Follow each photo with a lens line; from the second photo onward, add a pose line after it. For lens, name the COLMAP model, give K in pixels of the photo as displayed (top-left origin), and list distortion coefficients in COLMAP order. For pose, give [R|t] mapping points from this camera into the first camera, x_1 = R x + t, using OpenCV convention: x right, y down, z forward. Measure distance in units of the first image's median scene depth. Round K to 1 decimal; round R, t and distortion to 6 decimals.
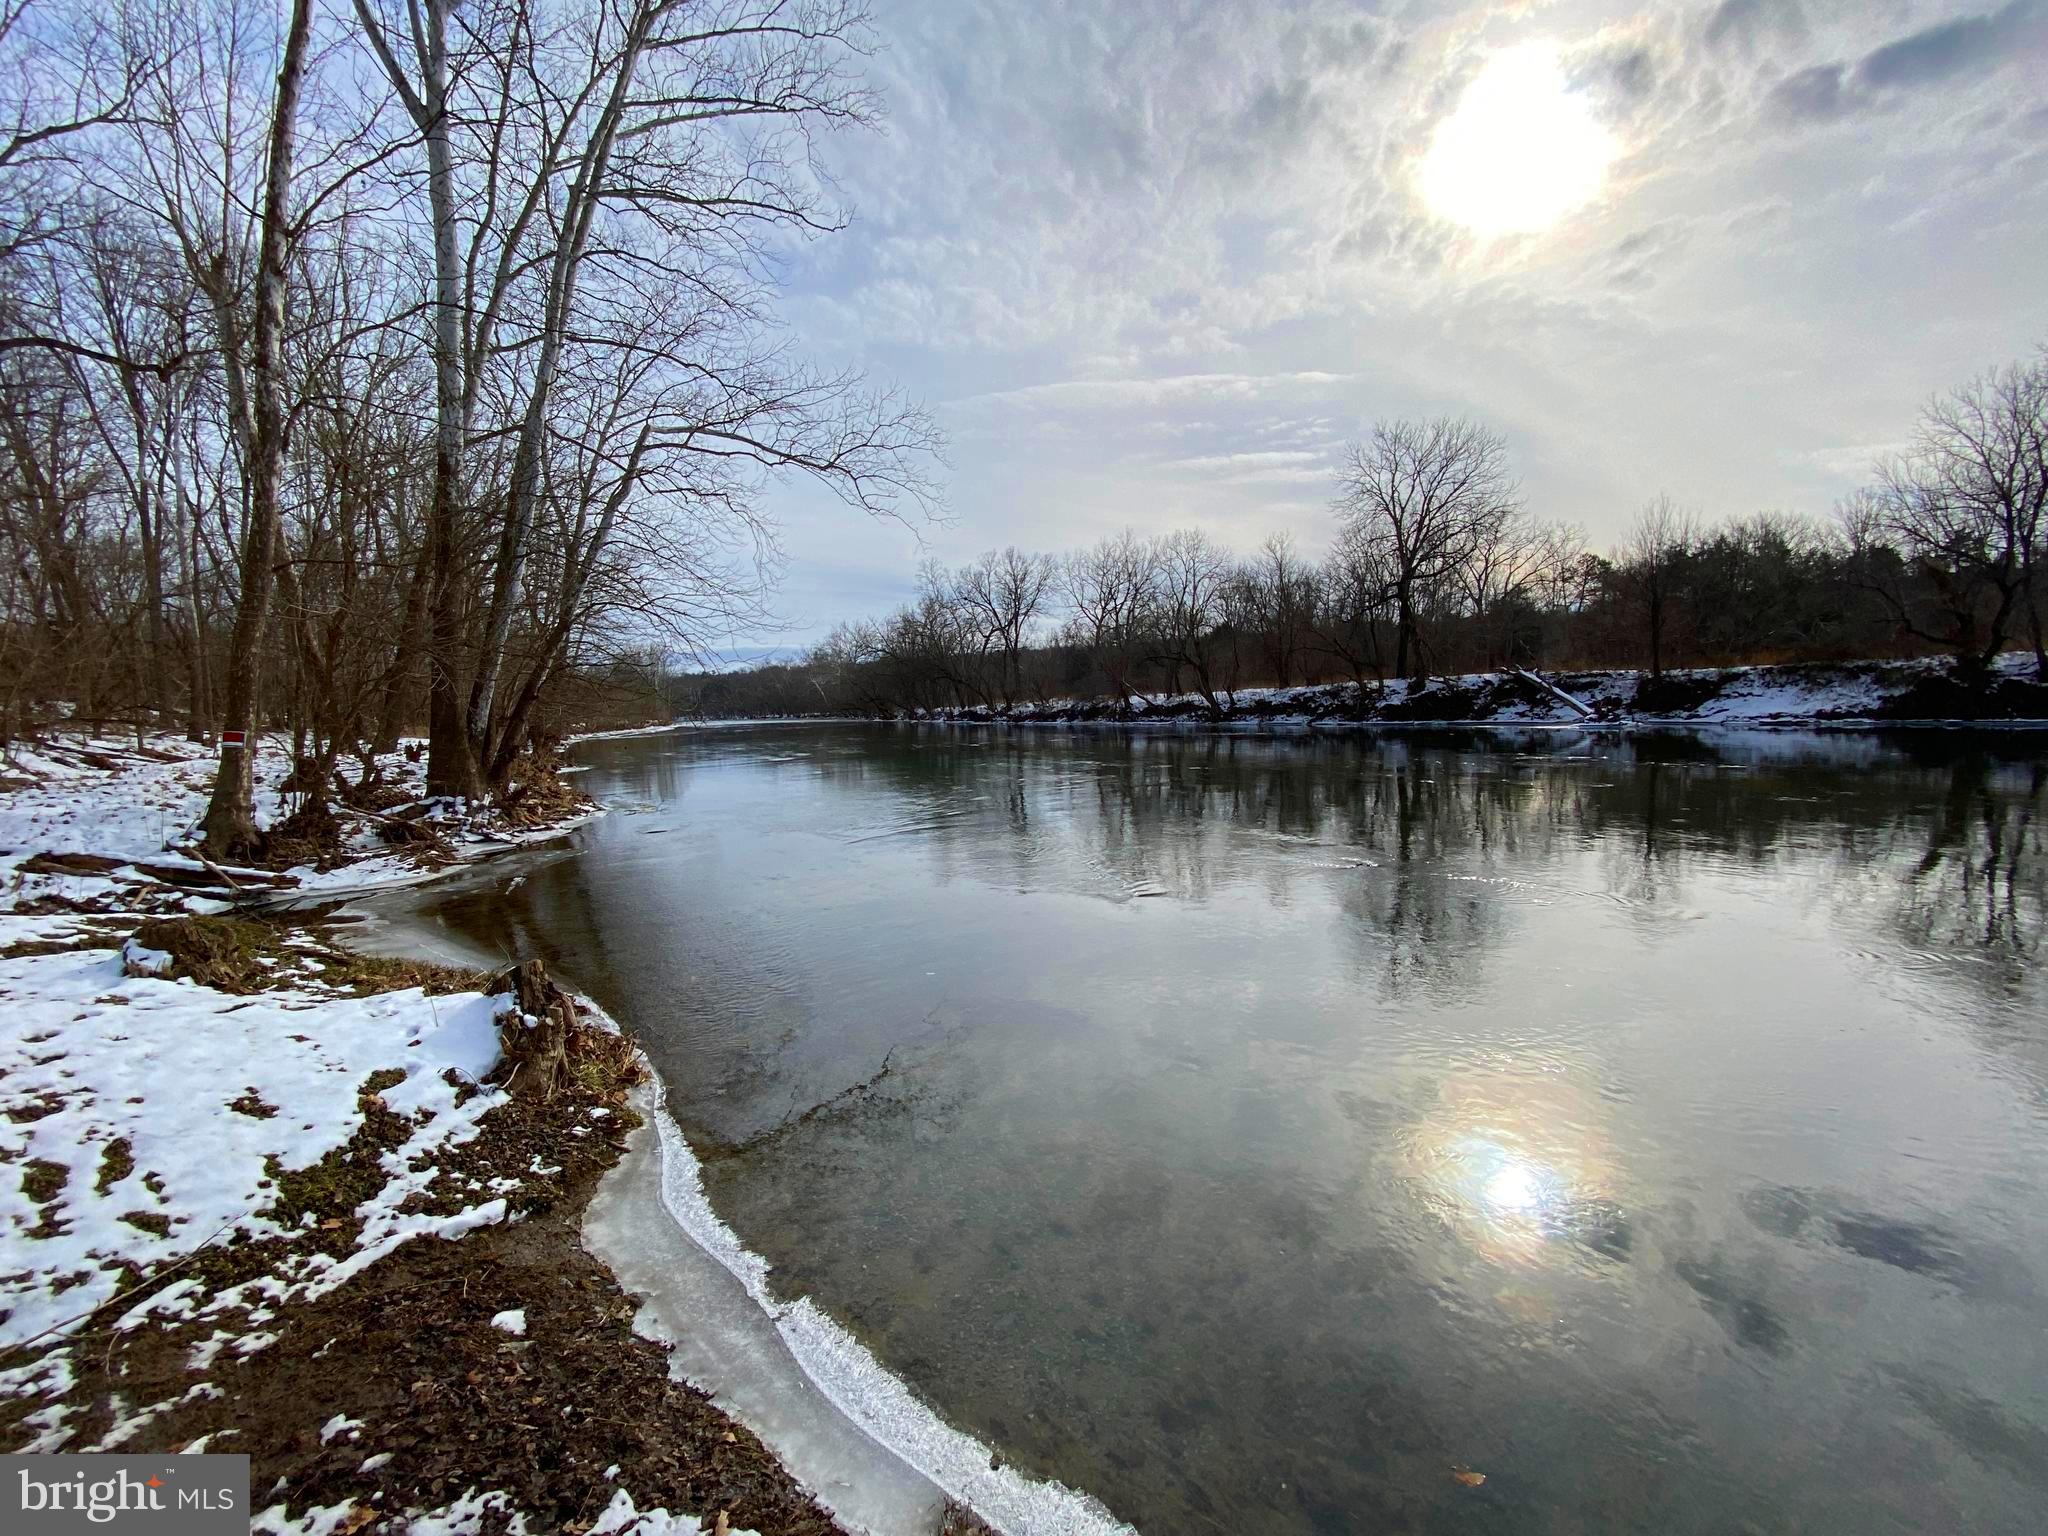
lens RADIAL K [[817.9, 0, 1011.0], [0, 817.9, 770.0], [0, 0, 1]] dist [-0.002354, -0.010777]
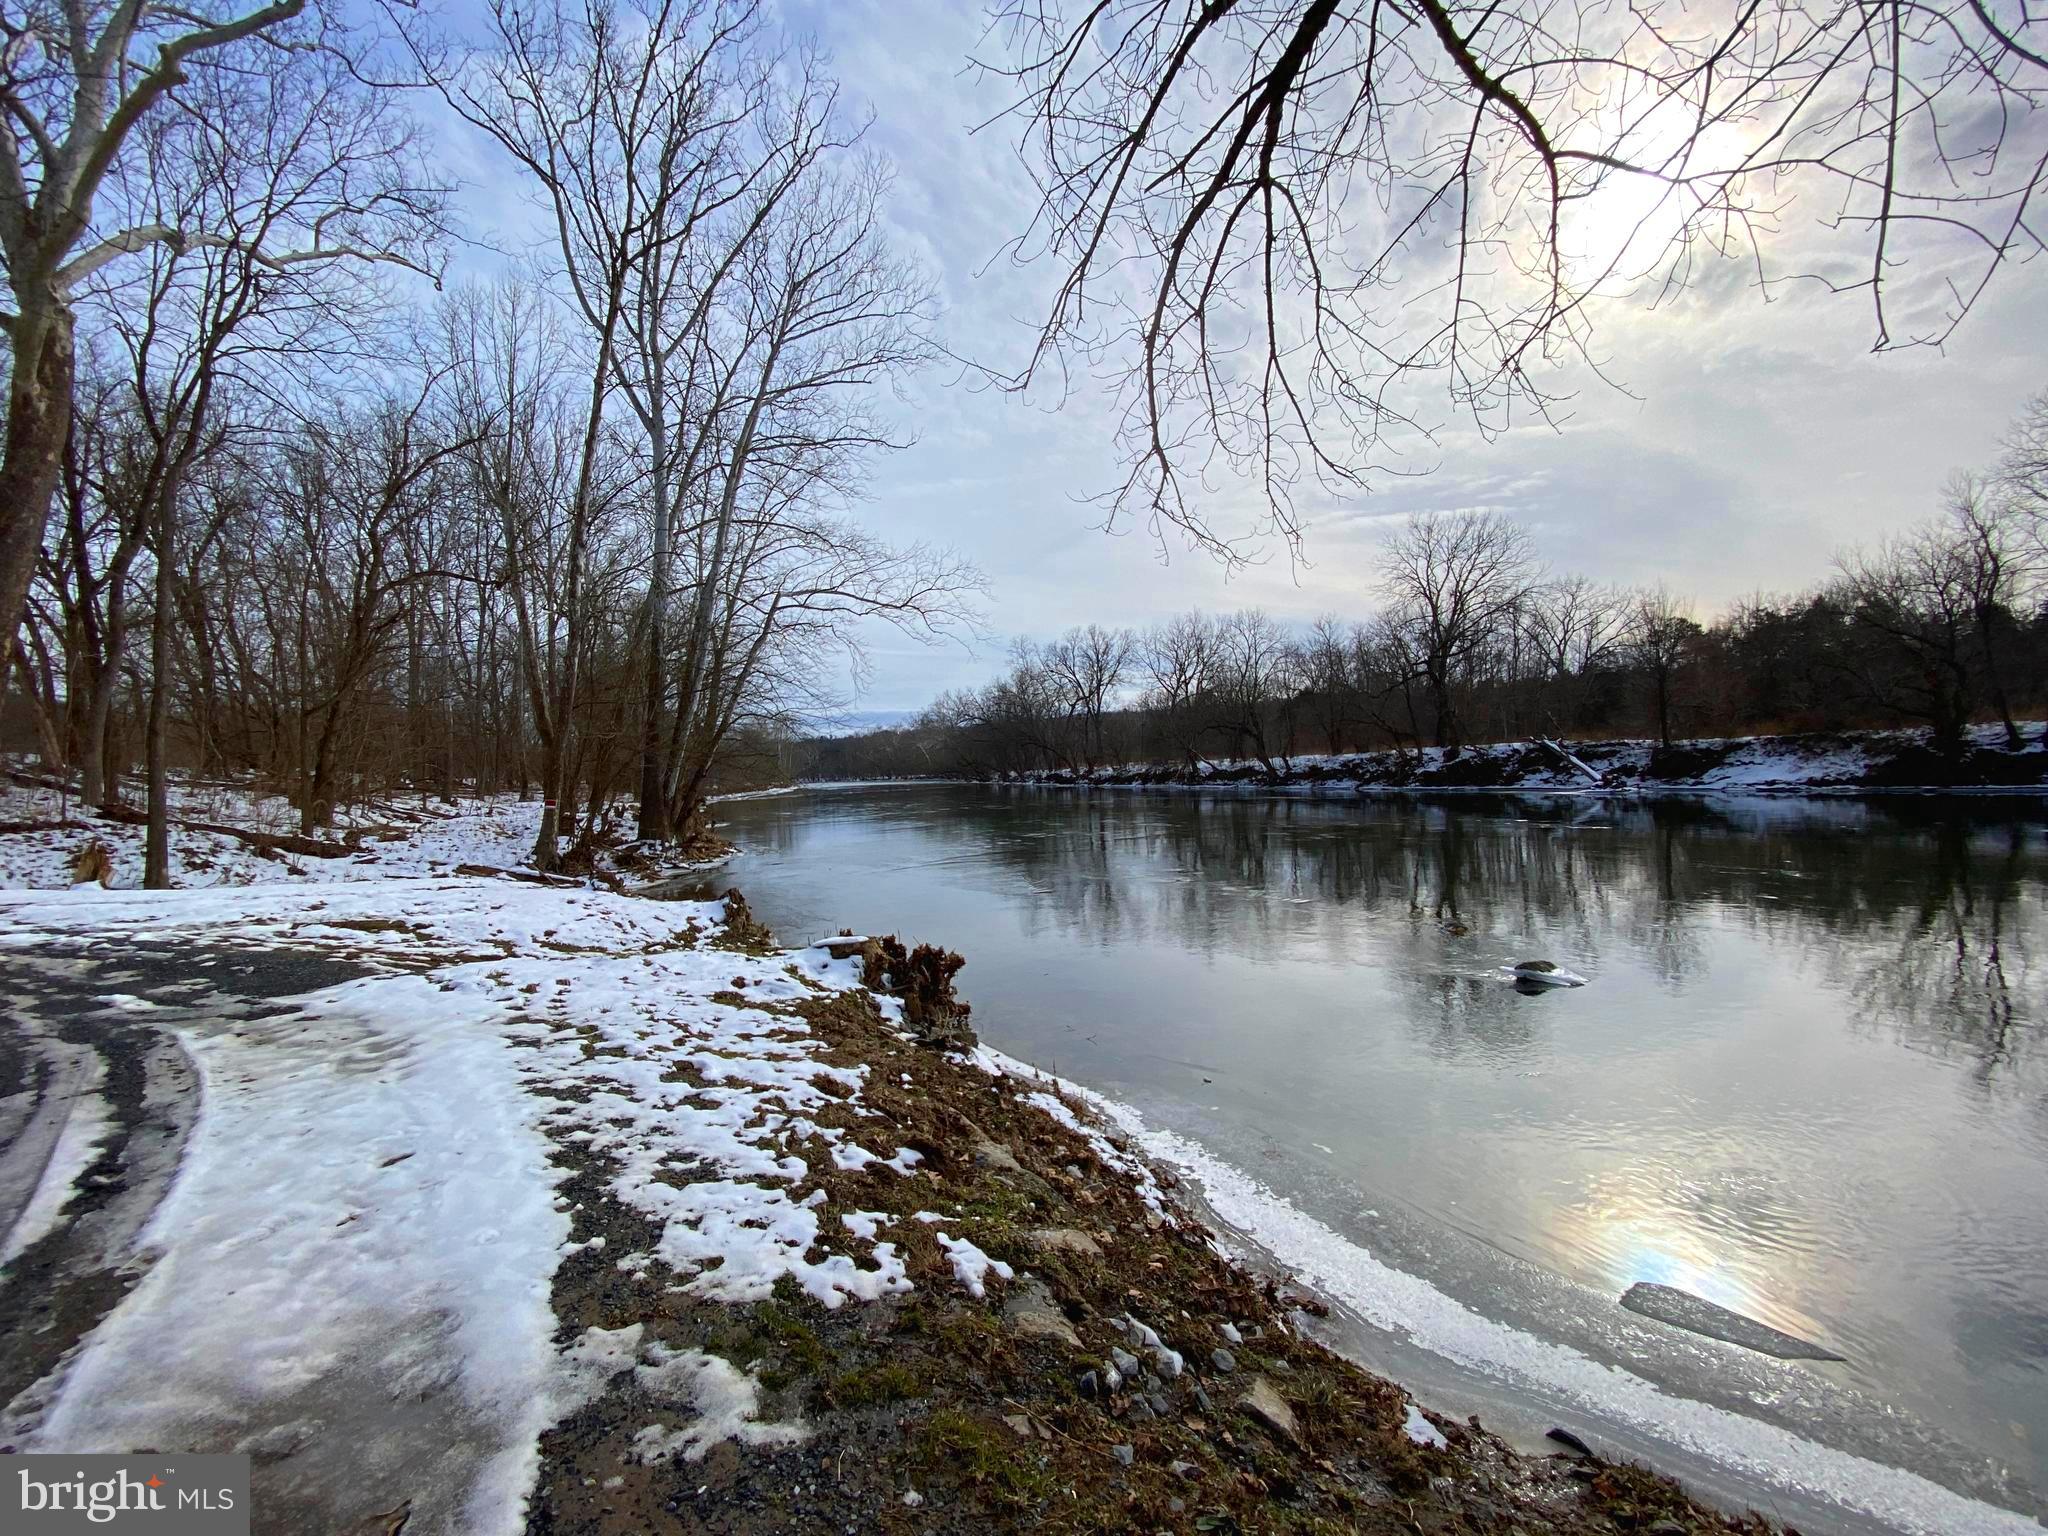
lens RADIAL K [[817.9, 0, 1014.9], [0, 817.9, 764.8], [0, 0, 1]] dist [-0.002354, -0.010777]
pose [[0.992003, -0.001544, -0.126205, 0.058505], [-0.008502, 0.996836, -0.079024, 0.001808], [0.125928, 0.079465, 0.988852, -0.136005]]
